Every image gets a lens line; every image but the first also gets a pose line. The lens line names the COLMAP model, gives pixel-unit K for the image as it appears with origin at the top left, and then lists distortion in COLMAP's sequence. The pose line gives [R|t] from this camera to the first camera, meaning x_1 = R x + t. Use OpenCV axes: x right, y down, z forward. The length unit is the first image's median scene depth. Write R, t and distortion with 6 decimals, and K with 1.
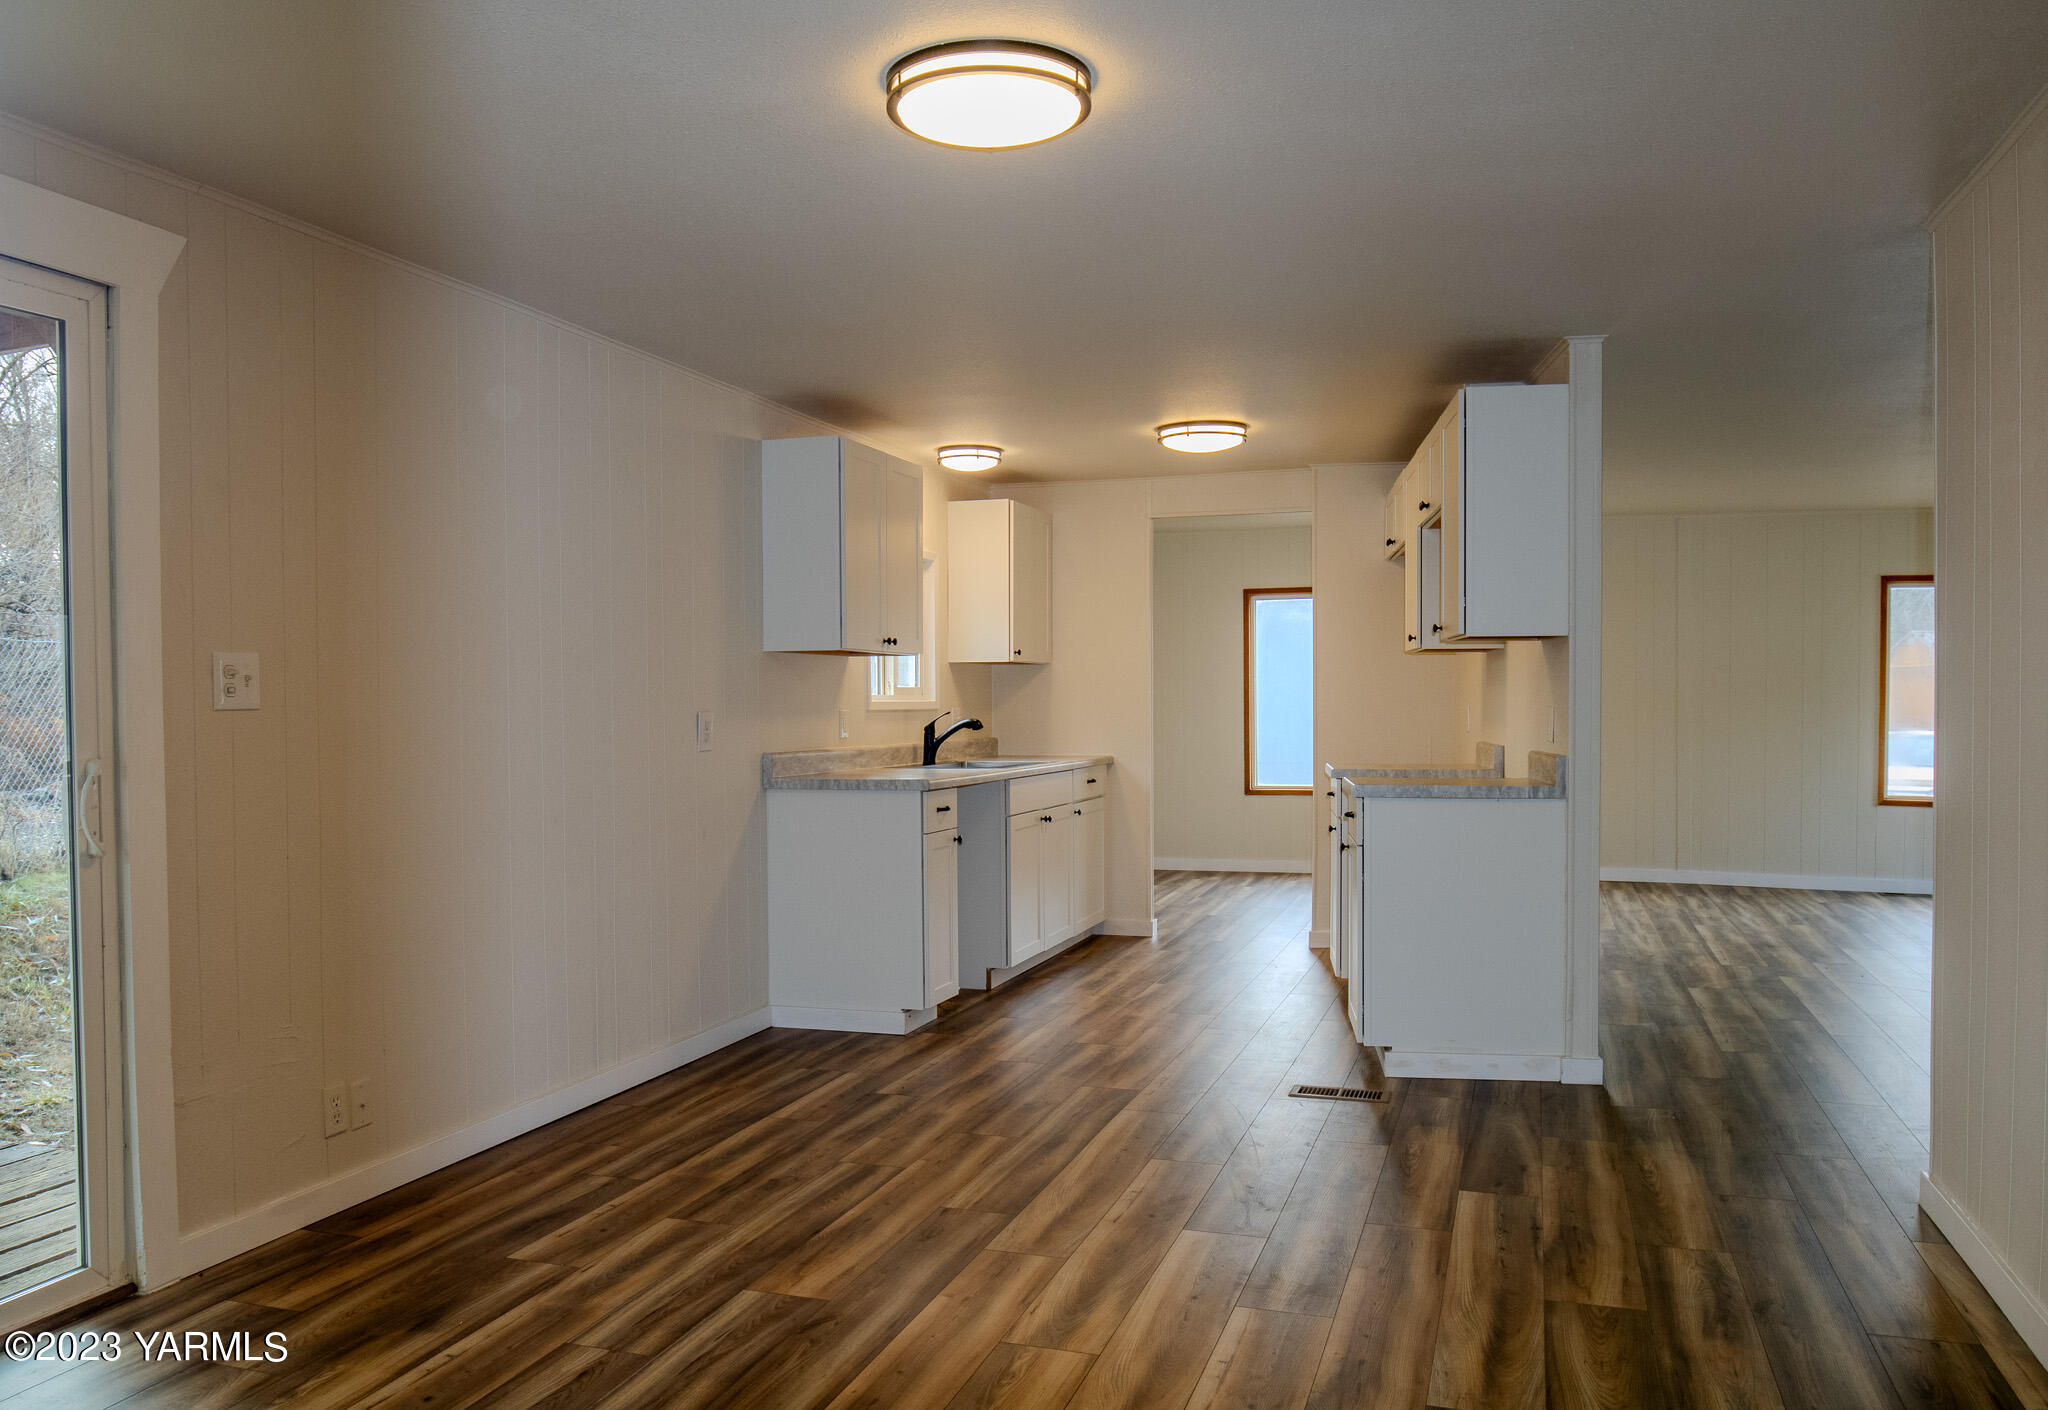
lens RADIAL K [[1574.1, 0, 1026.0], [0, 1574.1, 703.6], [0, 0, 1]] dist [-0.012404, -0.000620]
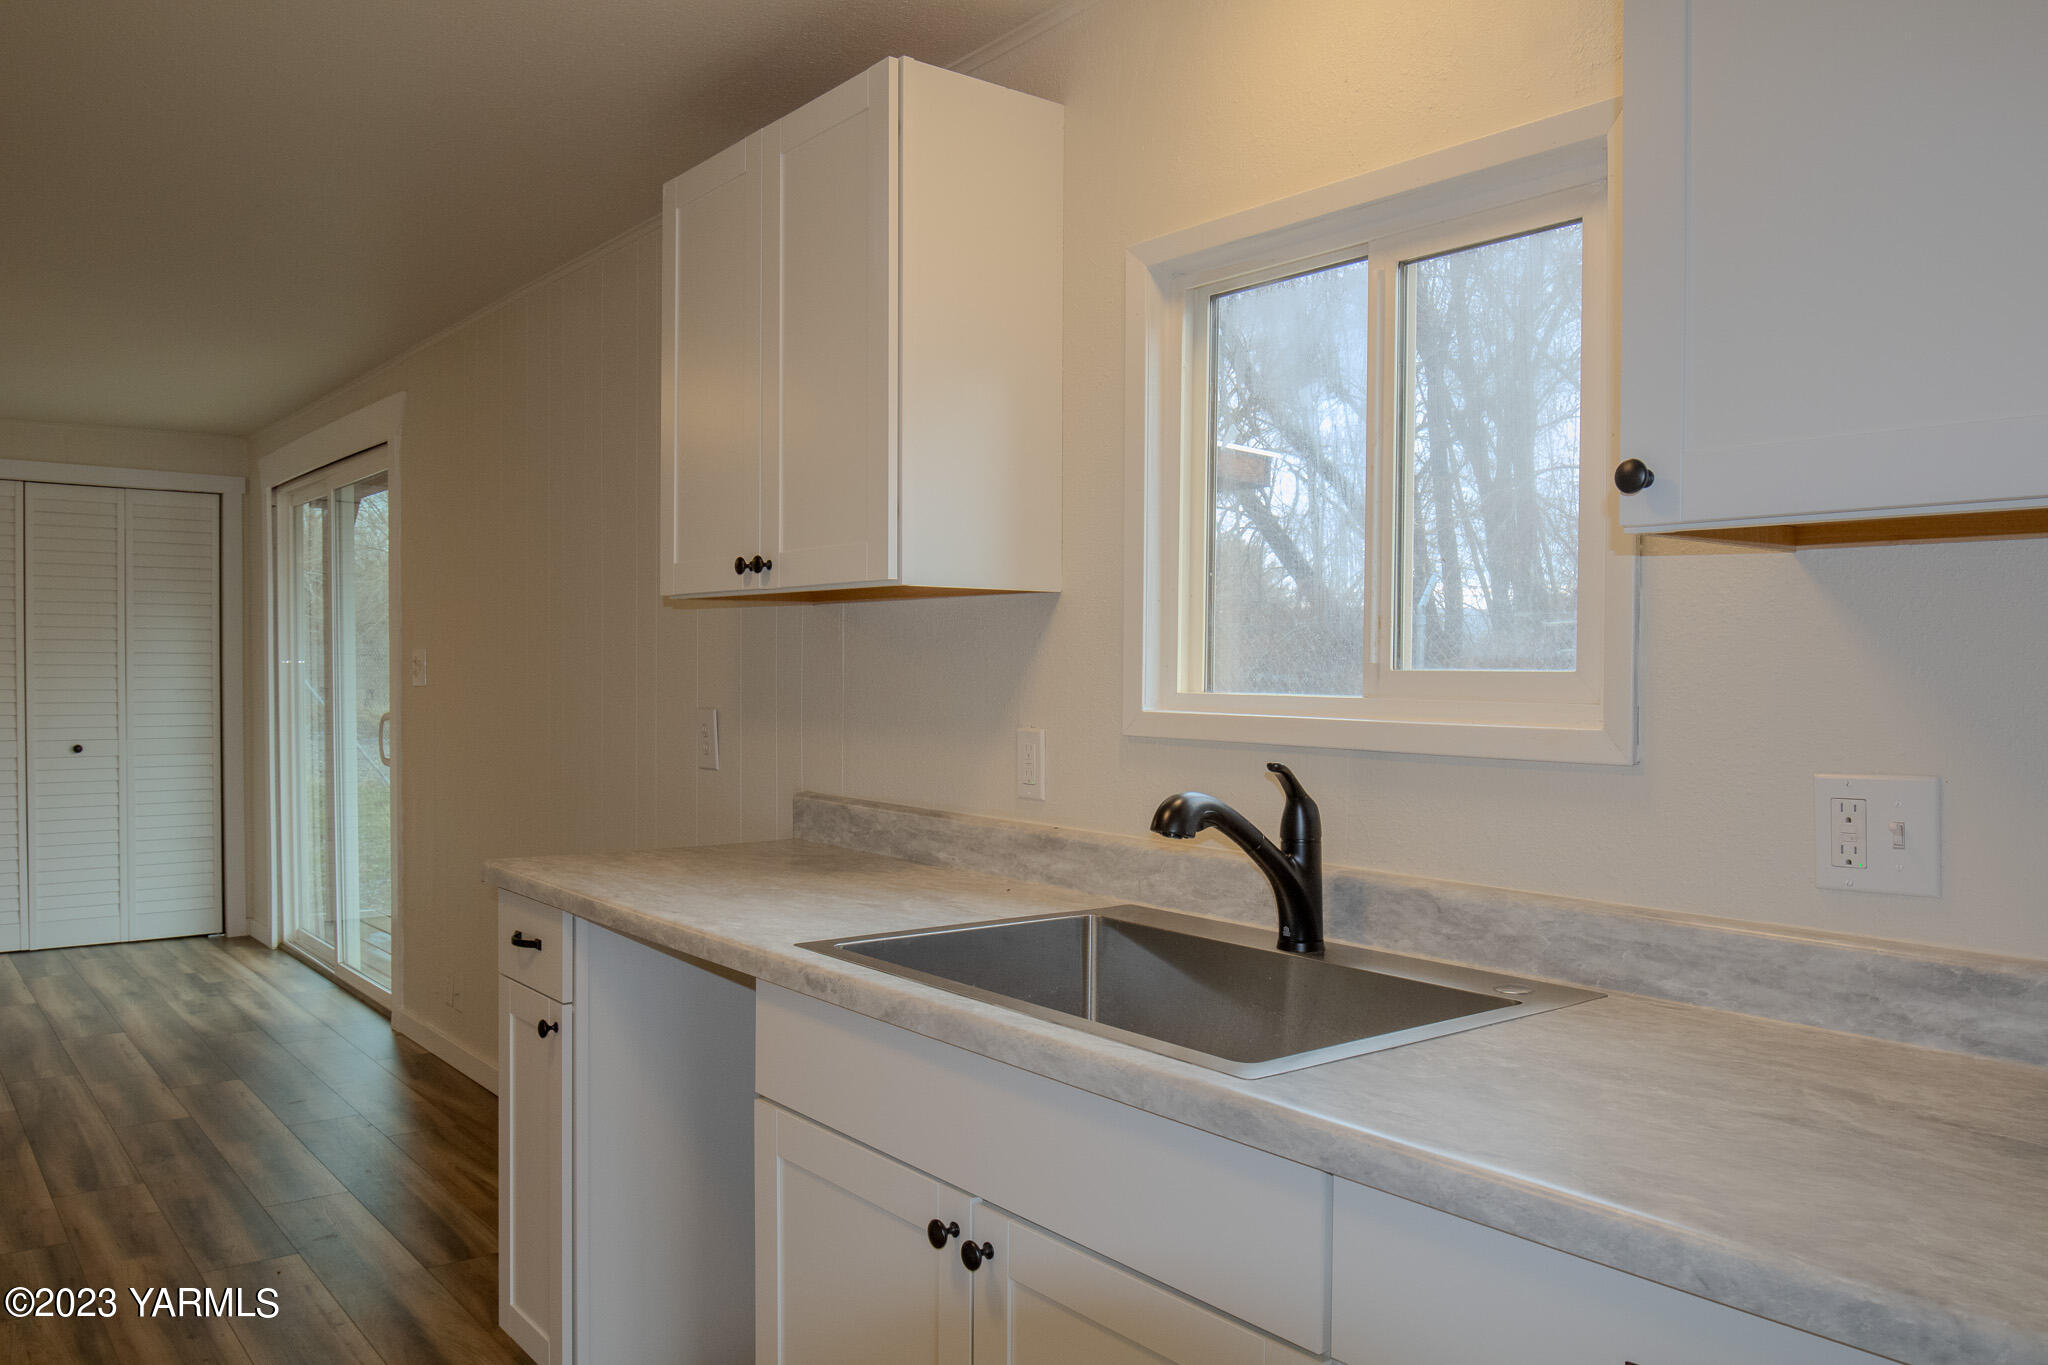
lens RADIAL K [[1542.4, 0, 1018.5], [0, 1542.4, 680.9], [0, 0, 1]] dist [-0.032057, 0.018431]
pose [[-0.566094, 0.023332, -0.824010, 0.342258], [0.008318, 0.999710, 0.022592, -0.027571], [0.824299, 0.005935, -0.566124, 2.012223]]
